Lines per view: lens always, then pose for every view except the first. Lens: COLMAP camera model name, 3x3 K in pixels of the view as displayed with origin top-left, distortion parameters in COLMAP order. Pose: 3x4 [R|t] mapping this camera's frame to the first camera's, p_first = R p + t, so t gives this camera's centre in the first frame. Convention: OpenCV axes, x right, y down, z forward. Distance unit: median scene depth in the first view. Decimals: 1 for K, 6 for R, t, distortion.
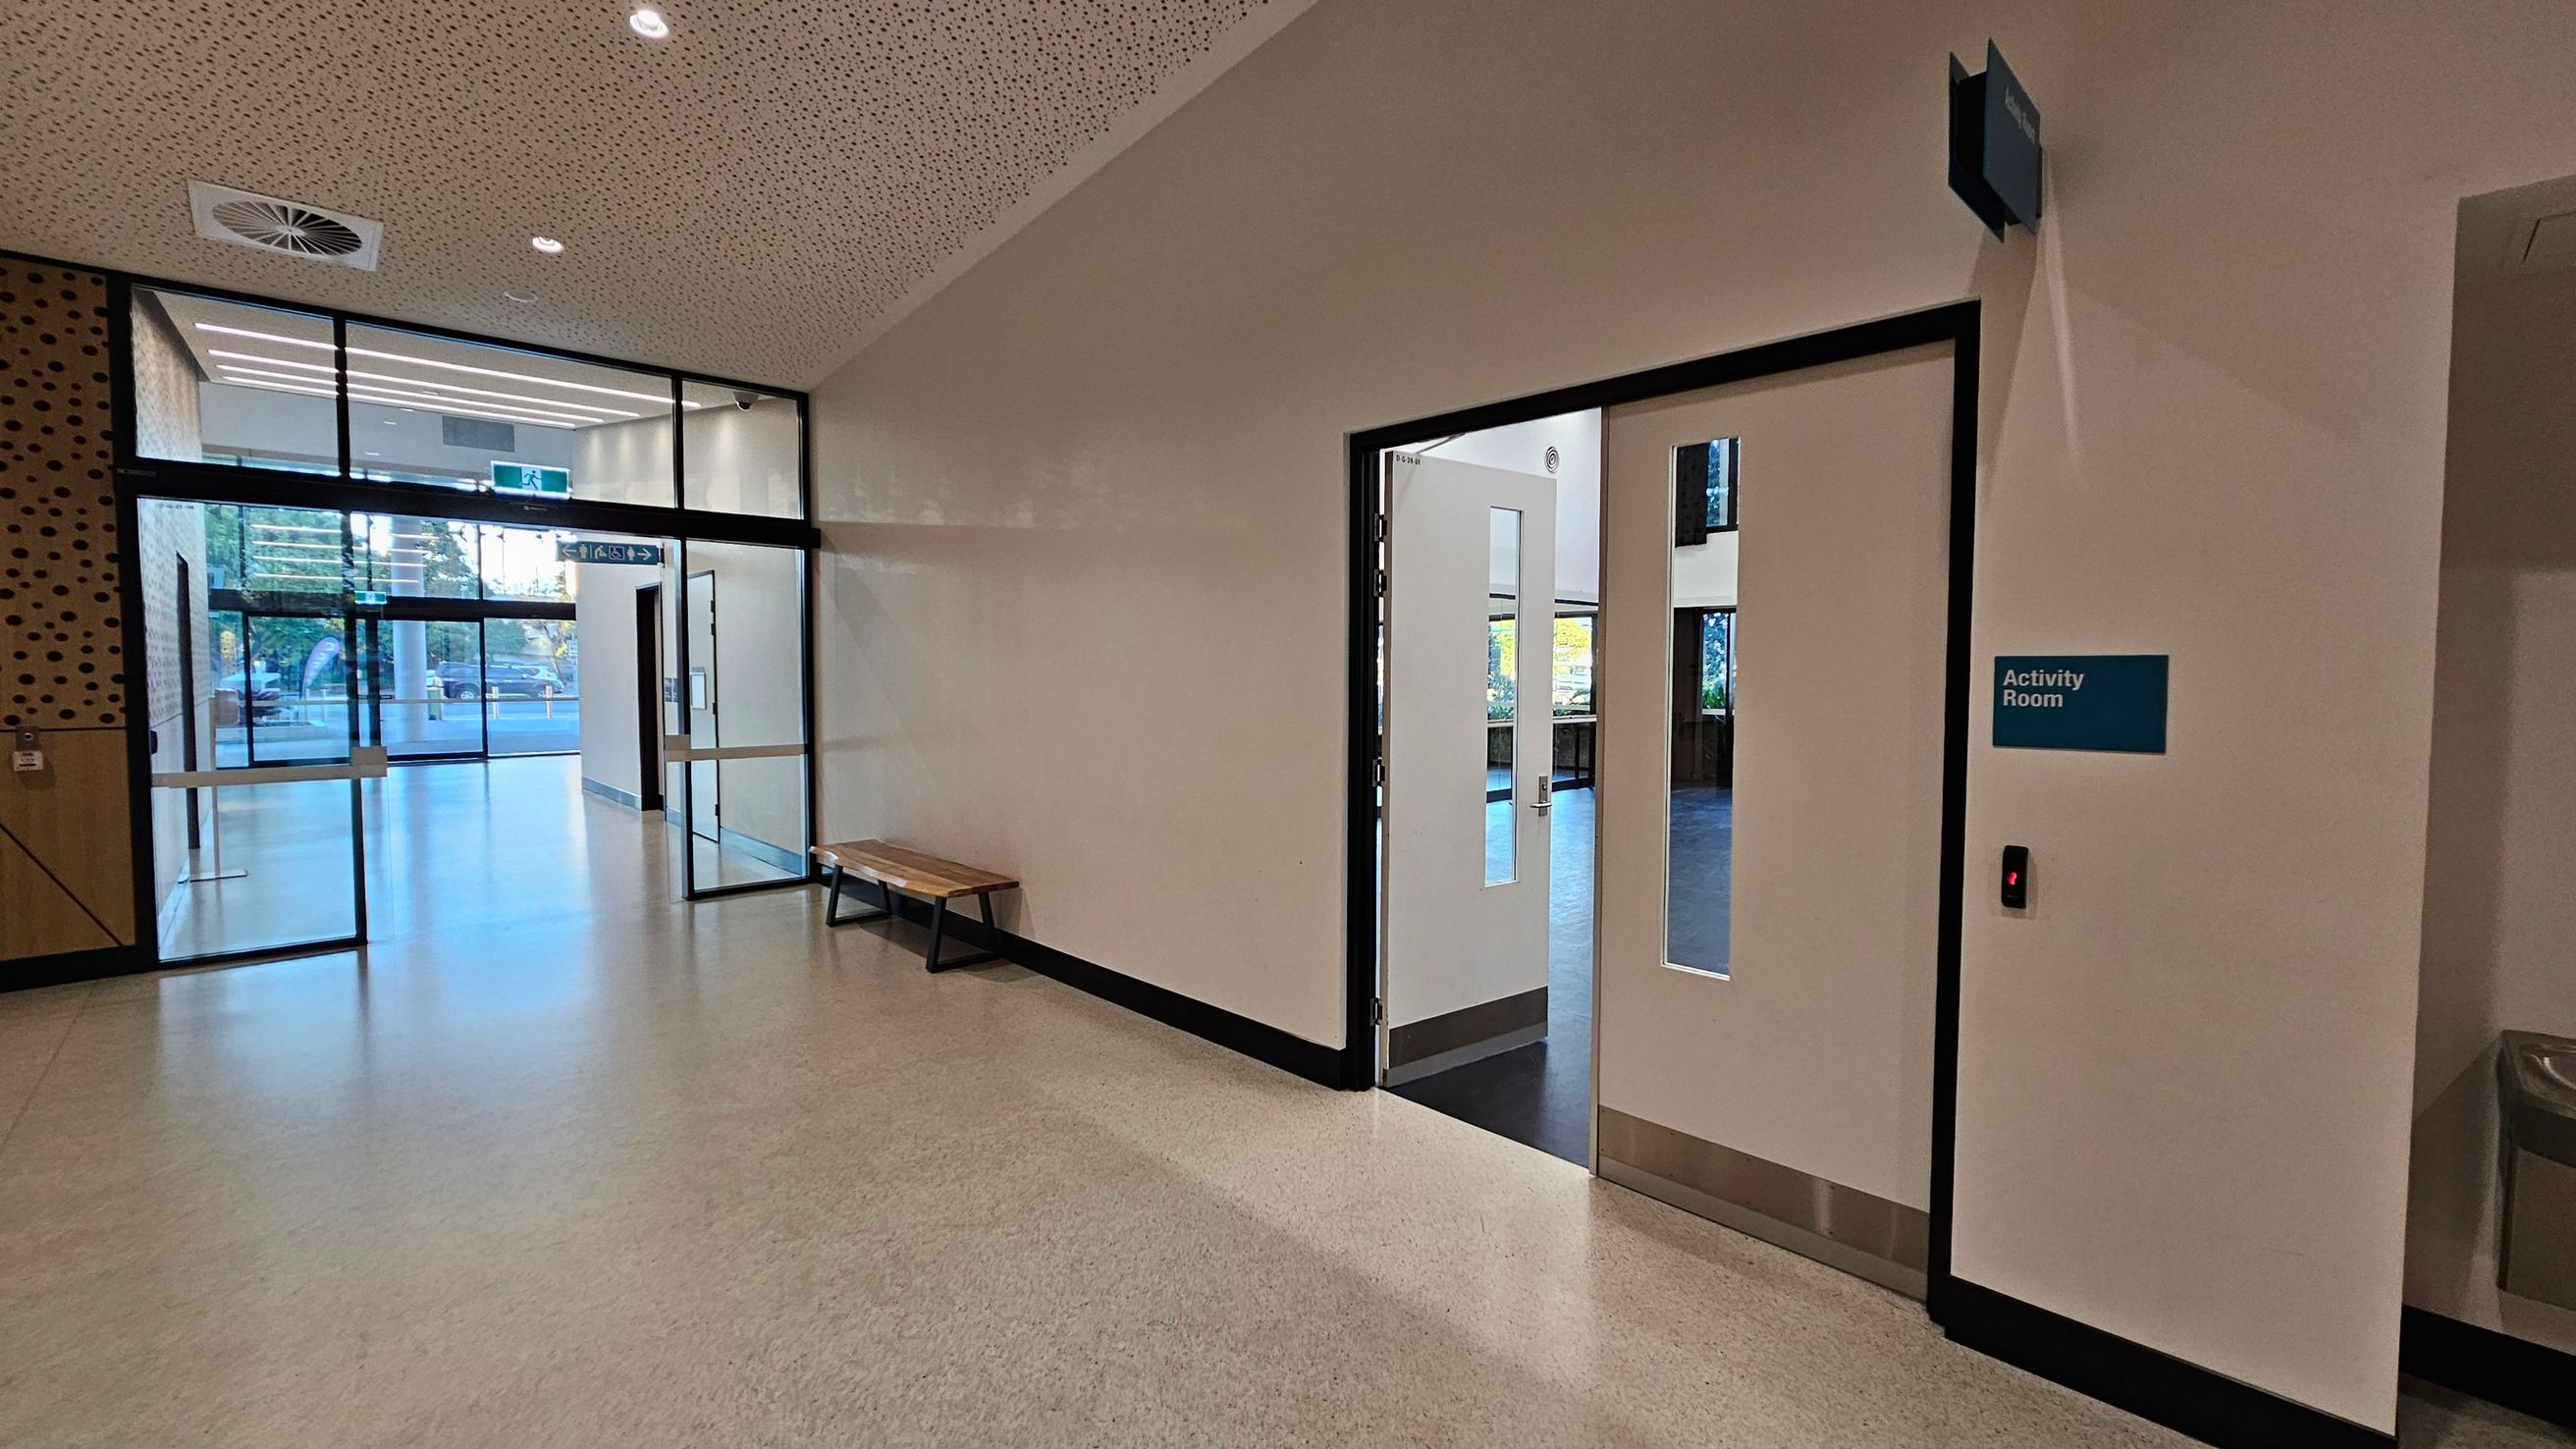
lens RADIAL K [[1049.9, 0, 1282.2], [0, 1049.9, 722.7], [0, 0, 1]] dist [-0.003493, 0.000332]
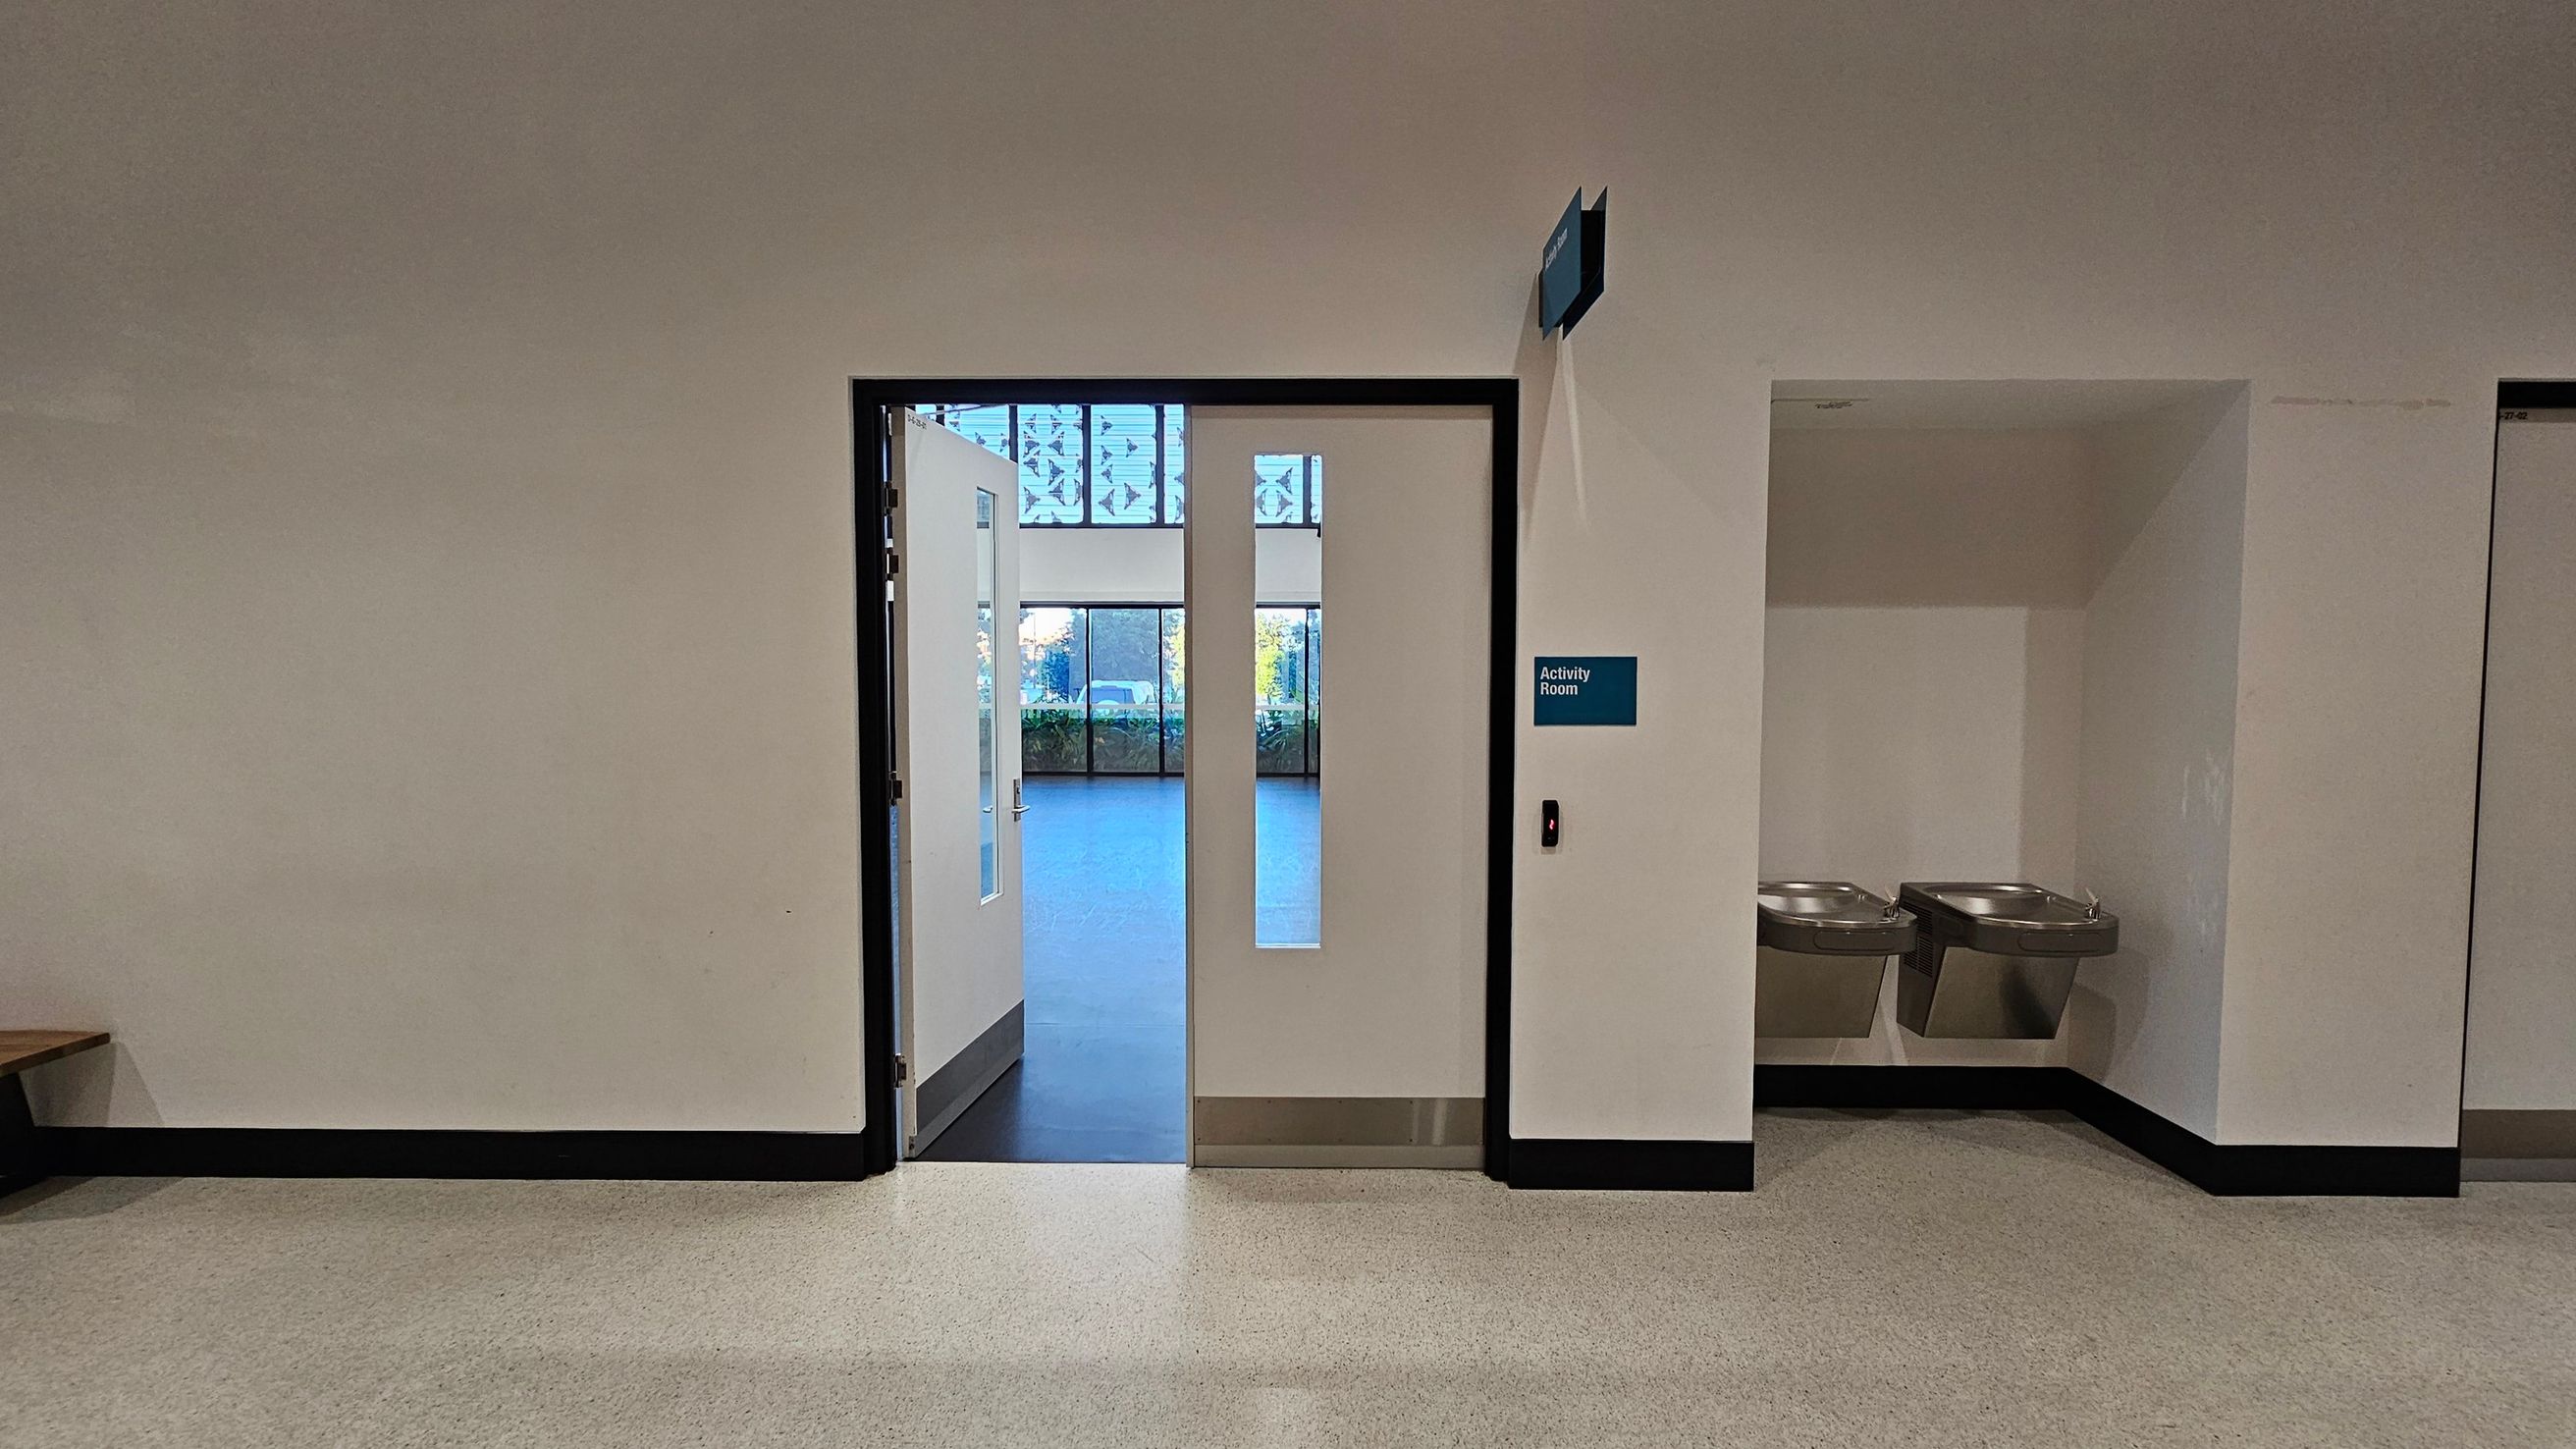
lens RADIAL K [[1049.9, 0, 1283.9], [0, 1049.9, 725.5], [0, 0, 1]] dist [-0.003493, 0.000332]
pose [[0.700702, -0.043914, 0.712101, -0.384998], [0.037407, 0.998992, 0.024799, -0.017824], [-0.712473, 0.009261, 0.701639, 0.250289]]
